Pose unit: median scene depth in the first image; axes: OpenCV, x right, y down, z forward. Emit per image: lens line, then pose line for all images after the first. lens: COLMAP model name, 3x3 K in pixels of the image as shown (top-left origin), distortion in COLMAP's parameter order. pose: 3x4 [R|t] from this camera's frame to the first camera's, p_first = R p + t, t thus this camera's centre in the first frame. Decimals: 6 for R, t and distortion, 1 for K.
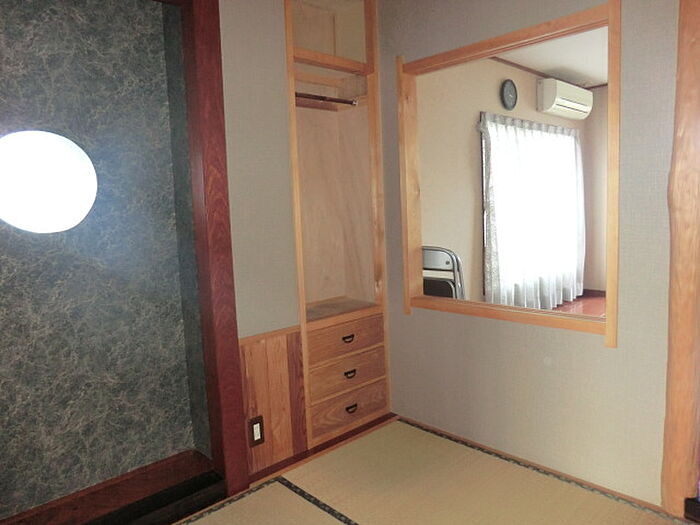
lens RADIAL K [[503.7, 0, 348.9], [0, 503.7, 259.9], [0, 0, 1]] dist [-0.101100, 0.102841]
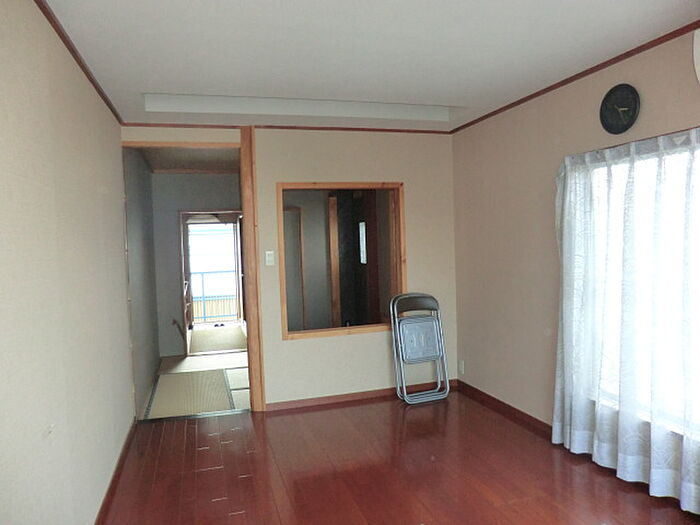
lens RADIAL K [[503.7, 0, 348.9], [0, 503.7, 259.9], [0, 0, 1]] dist [-0.101100, 0.102841]
pose [[-0.437290, 0.095057, -0.894283, 1.831472], [-0.041266, 0.991230, 0.125540, -0.360211], [0.898373, 0.091801, -0.429532, 1.697170]]
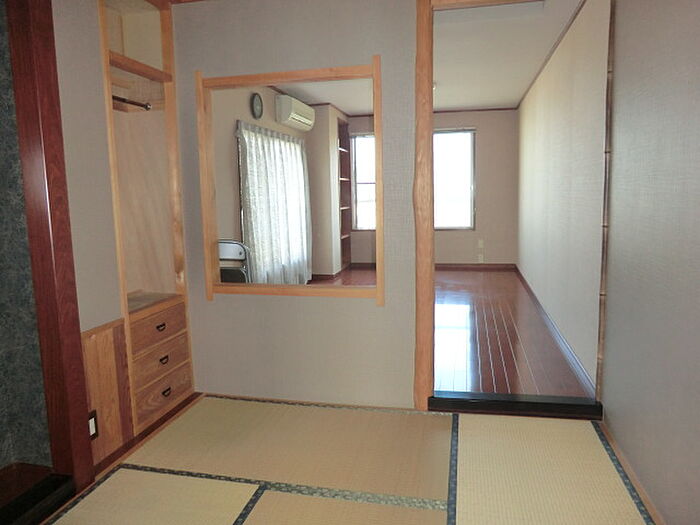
lens RADIAL K [[503.7, 0, 348.9], [0, 503.7, 259.9], [0, 0, 1]] dist [-0.101100, 0.102841]
pose [[0.830218, -0.050275, 0.555167, -0.268332], [0.046172, 0.998704, 0.021393, 0.008446], [-0.555523, 0.007872, 0.831464, -0.118707]]
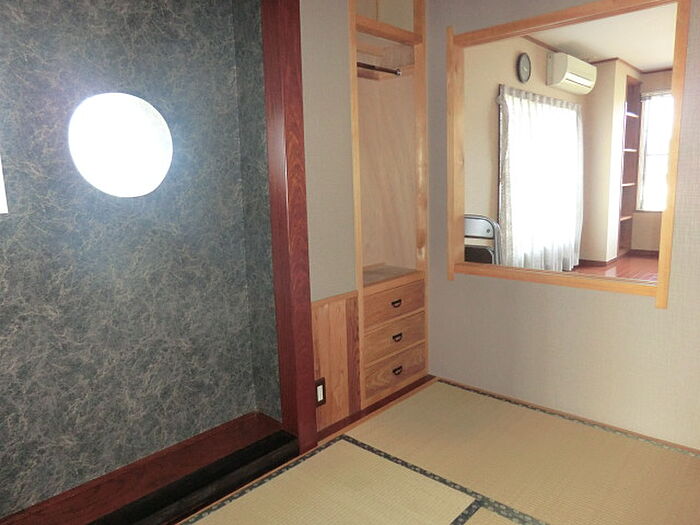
lens RADIAL K [[503.7, 0, 348.9], [0, 503.7, 259.9], [0, 0, 1]] dist [-0.101100, 0.102841]
pose [[0.997858, 0.000570, 0.065414, -0.178705], [-0.004259, 0.998407, 0.056260, 0.009805], [-0.065278, -0.056418, 0.996271, -0.022280]]
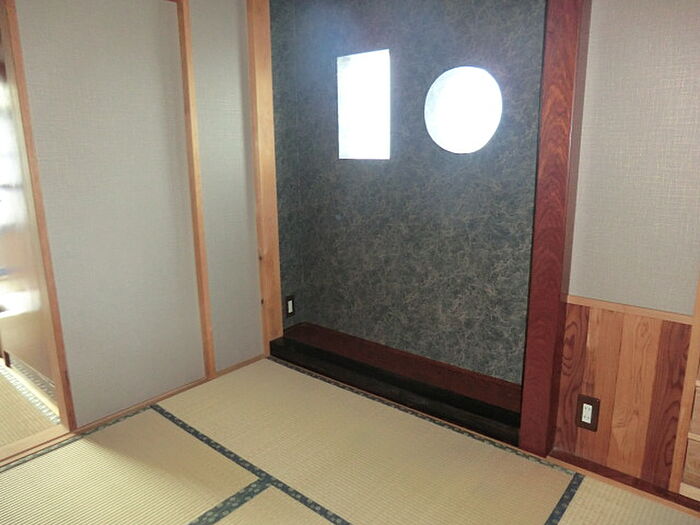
lens RADIAL K [[503.7, 0, 348.9], [0, 503.7, 259.9], [0, 0, 1]] dist [-0.101100, 0.102841]
pose [[0.113325, 0.259120, -0.959174, 0.453481], [-0.095471, 0.963766, 0.249081, -0.062227], [0.988960, 0.063346, 0.133957, 0.443619]]
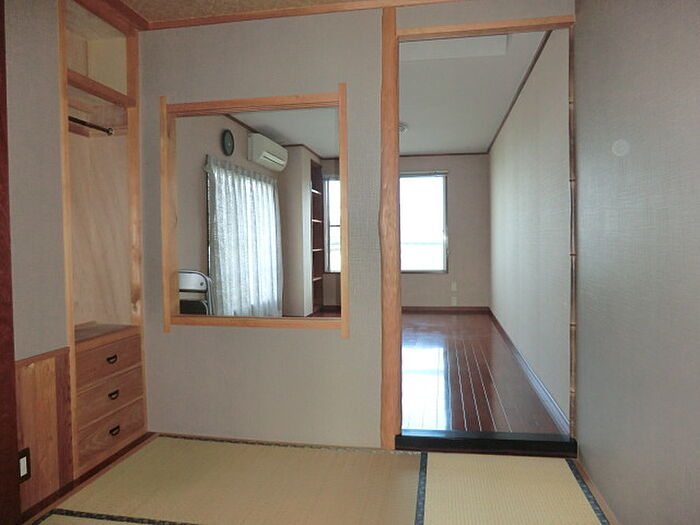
lens RADIAL K [[503.7, 0, 348.9], [0, 503.7, 259.9], [0, 0, 1]] dist [-0.101100, 0.102841]
pose [[0.803942, 0.012538, 0.594575, -0.225718], [0.040223, 0.996342, -0.075397, 0.054541], [-0.593346, 0.084531, 0.800497, -0.102187]]
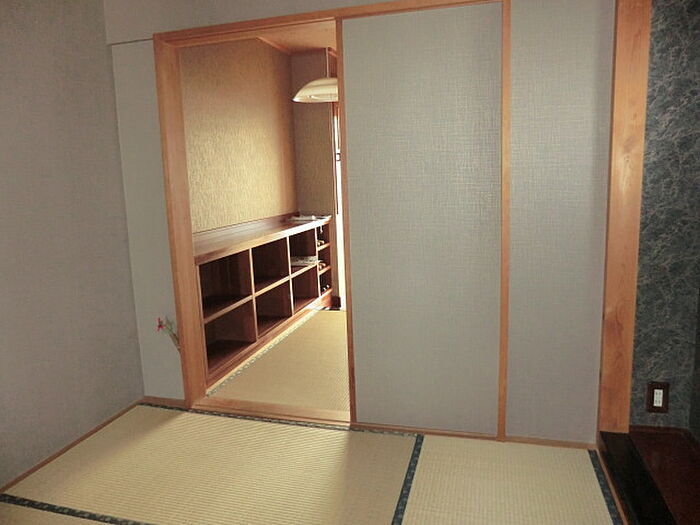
lens RADIAL K [[503.7, 0, 348.9], [0, 503.7, 259.9], [0, 0, 1]] dist [-0.101100, 0.102841]
pose [[-0.853407, 0.152158, -0.498541, 0.089001], [0.016031, 0.963654, 0.266672, -0.078626], [0.520998, 0.219588, -0.824829, 0.836069]]
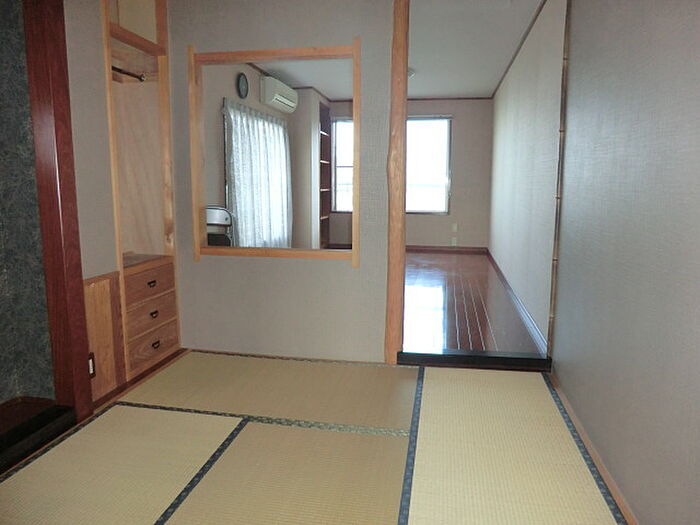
lens RADIAL K [[503.7, 0, 348.9], [0, 503.7, 259.9], [0, 0, 1]] dist [-0.101100, 0.102841]
pose [[0.807283, -0.044230, 0.588505, -0.328417], [0.024809, 0.998850, 0.041039, 0.070421], [-0.589643, -0.018530, 0.807451, -0.207955]]
